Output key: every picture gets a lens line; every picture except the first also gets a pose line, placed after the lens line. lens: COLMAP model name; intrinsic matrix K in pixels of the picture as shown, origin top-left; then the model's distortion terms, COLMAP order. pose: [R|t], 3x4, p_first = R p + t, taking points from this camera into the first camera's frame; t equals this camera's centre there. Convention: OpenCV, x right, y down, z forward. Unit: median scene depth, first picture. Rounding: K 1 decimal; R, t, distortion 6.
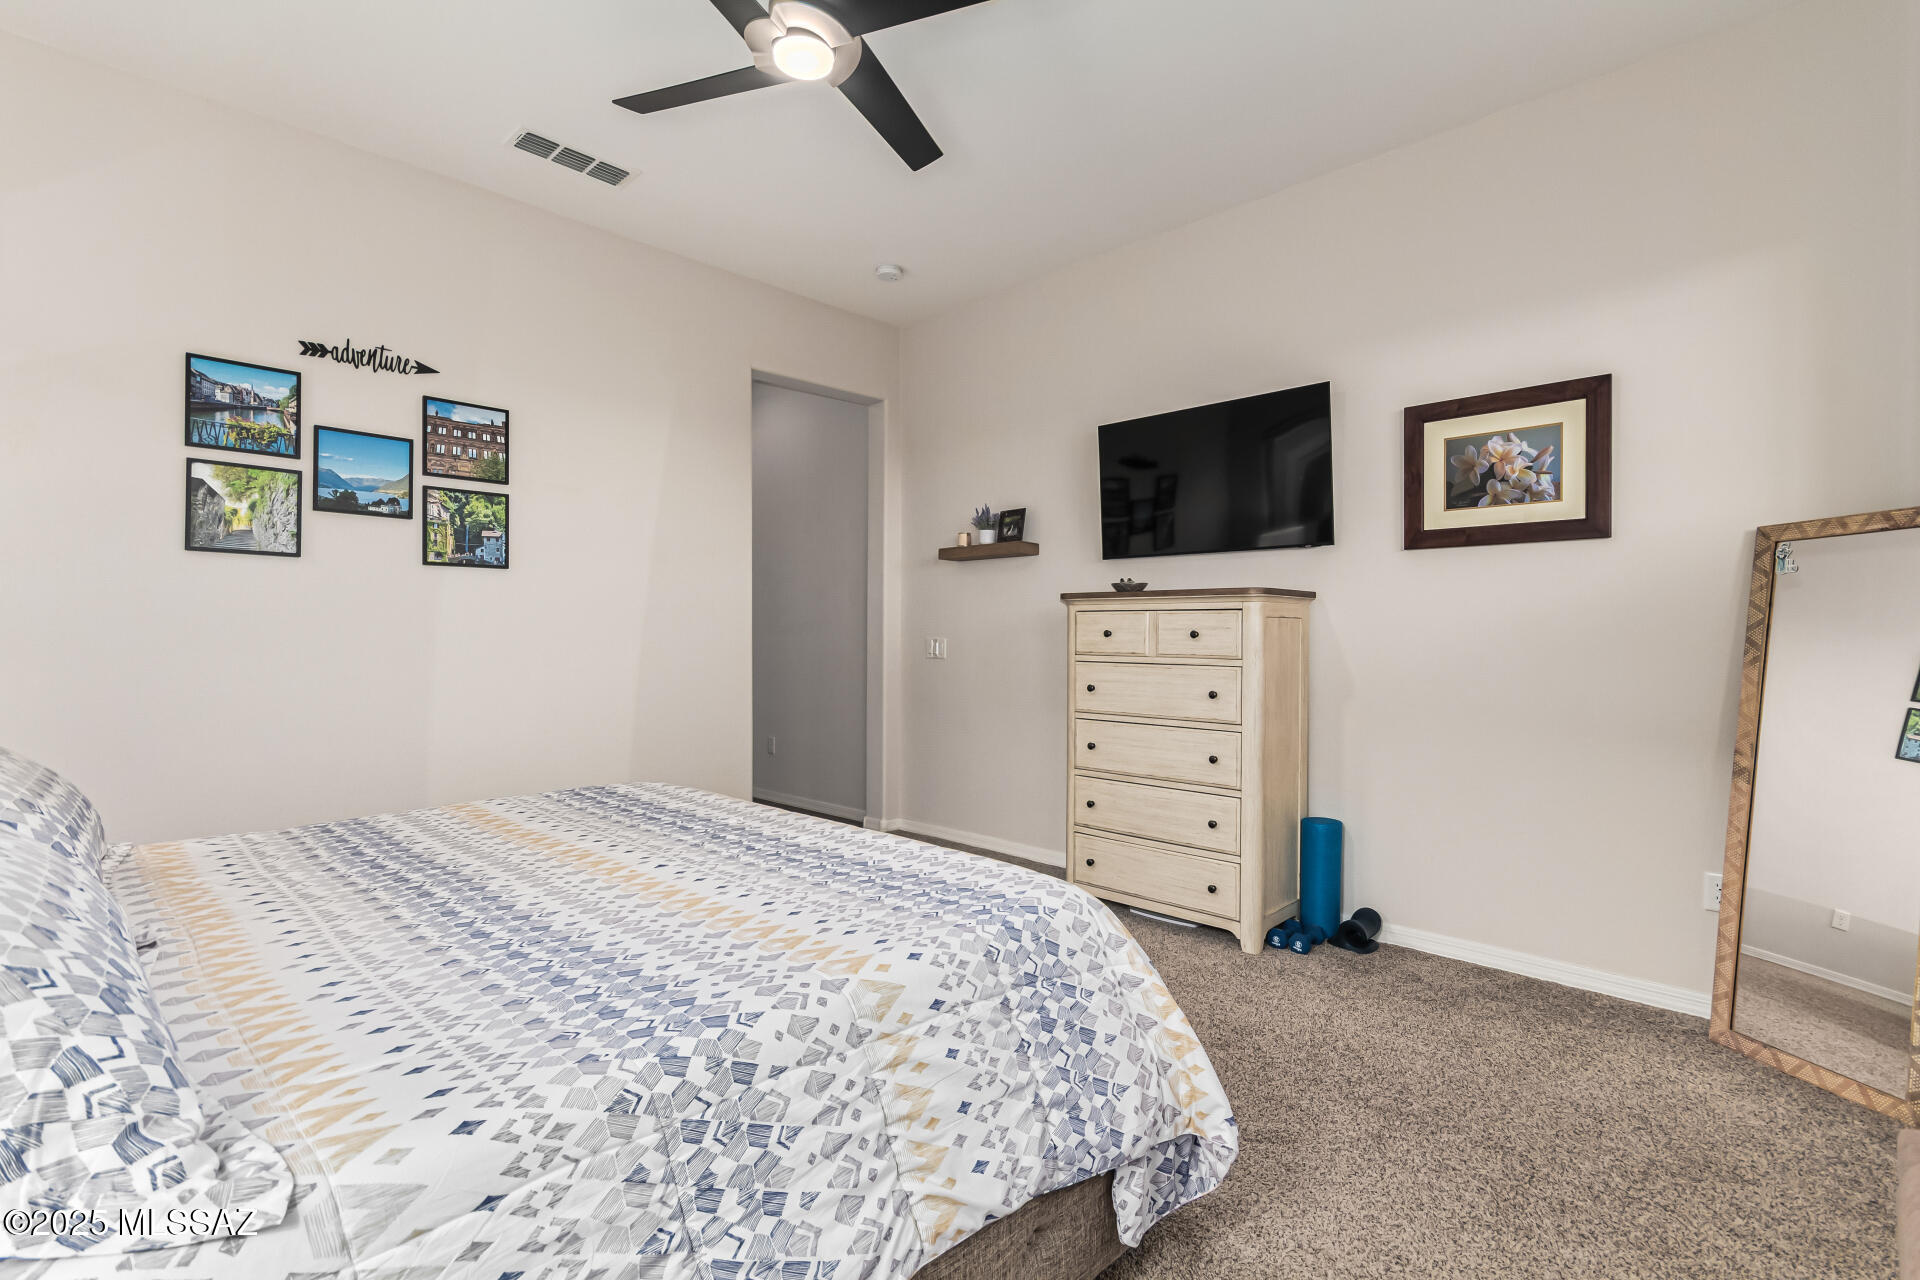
lens RADIAL K [[892.6, 0, 954.1], [0, 892.6, 630.3], [0, 0, 1]] dist [0.005589, -0.002773]
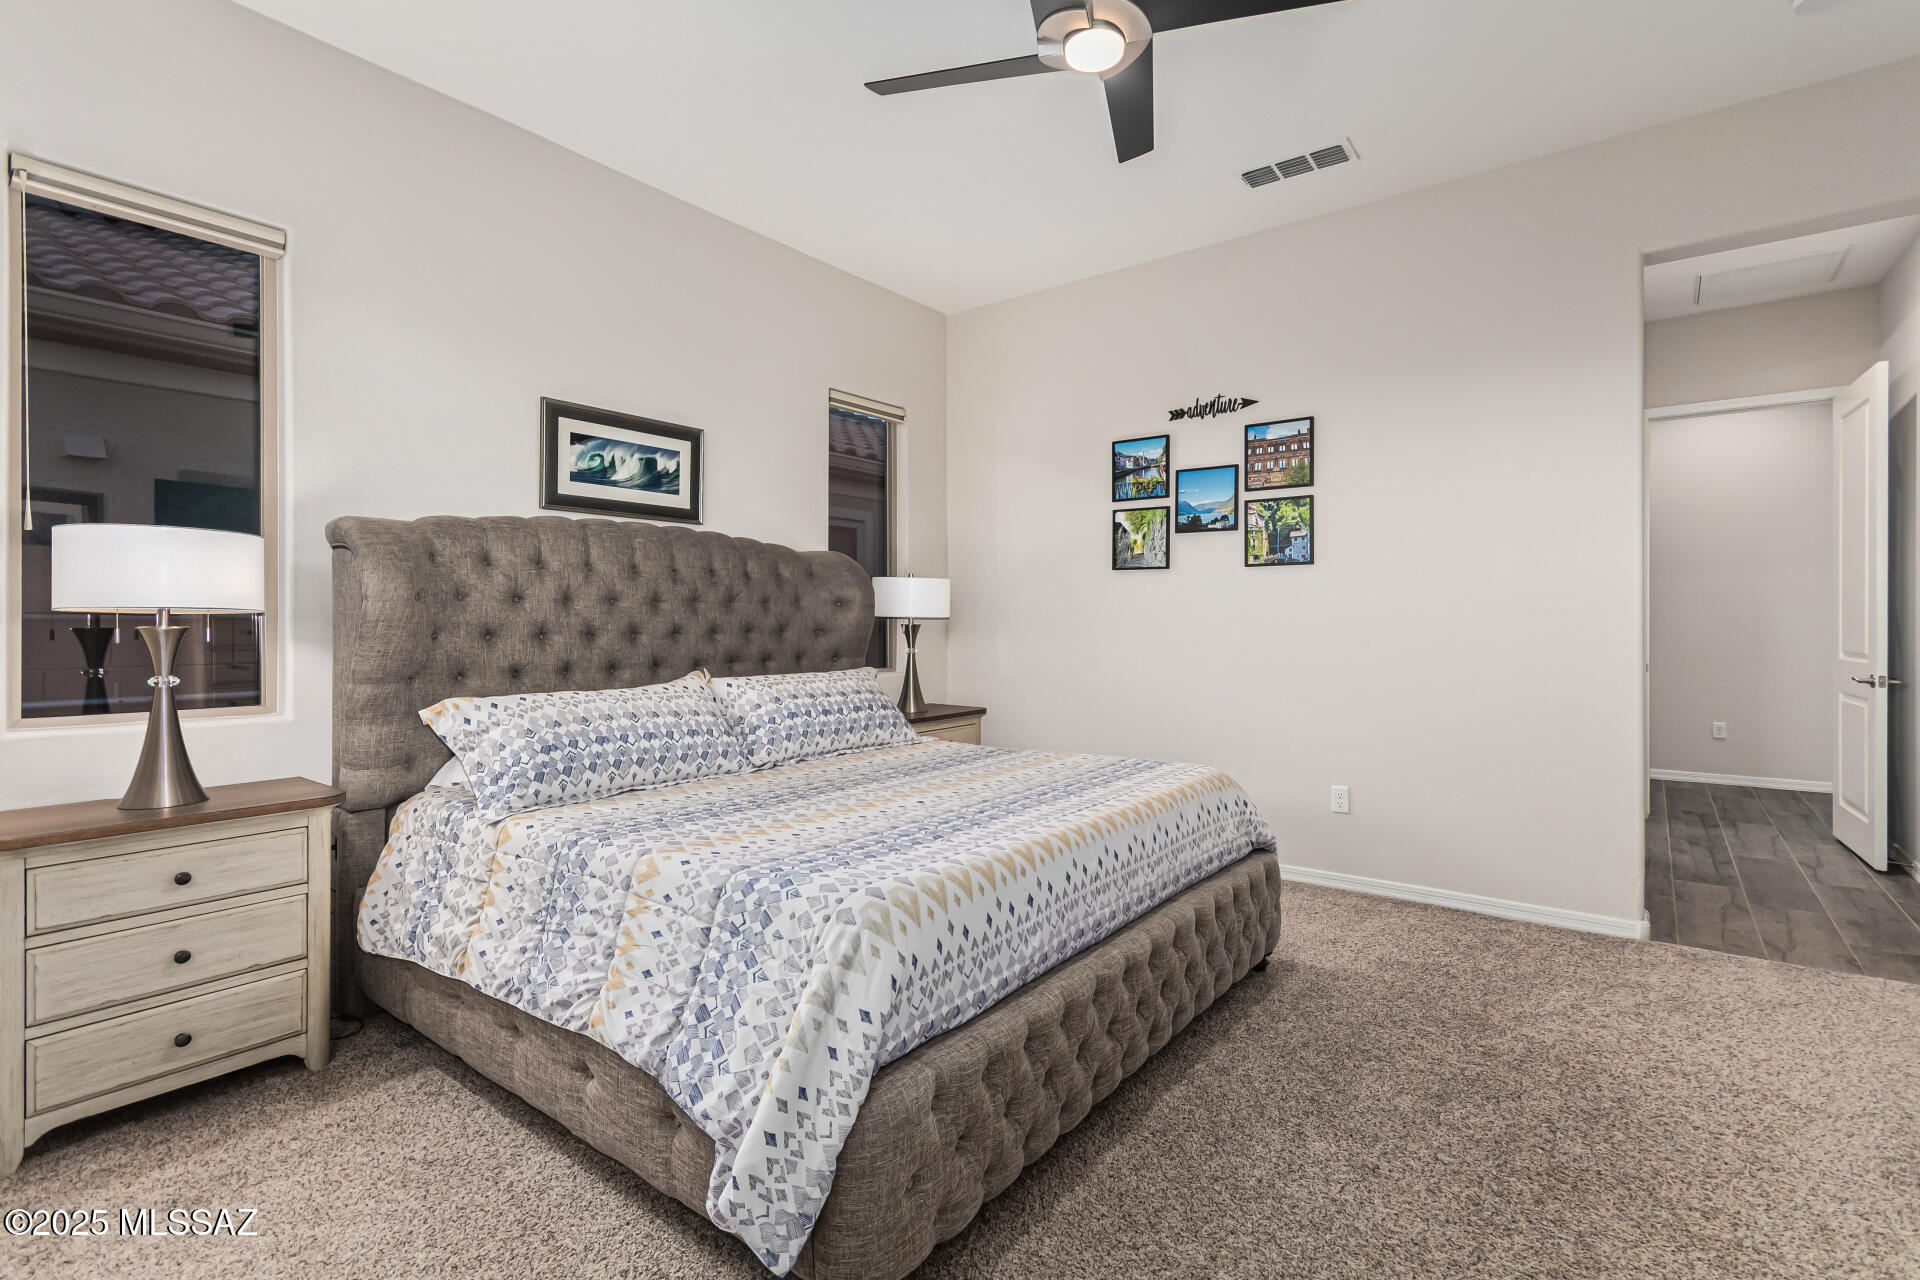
lens RADIAL K [[892.6, 0, 996.0], [0, 892.6, 620.8], [0, 0, 1]] dist [0.005589, -0.002773]
pose [[0.140747, -0.004134, -0.990037, 0.552535], [0.004464, 0.999984, -0.003541, 0.001226], [0.990036, -0.003921, 0.140763, 0.514112]]
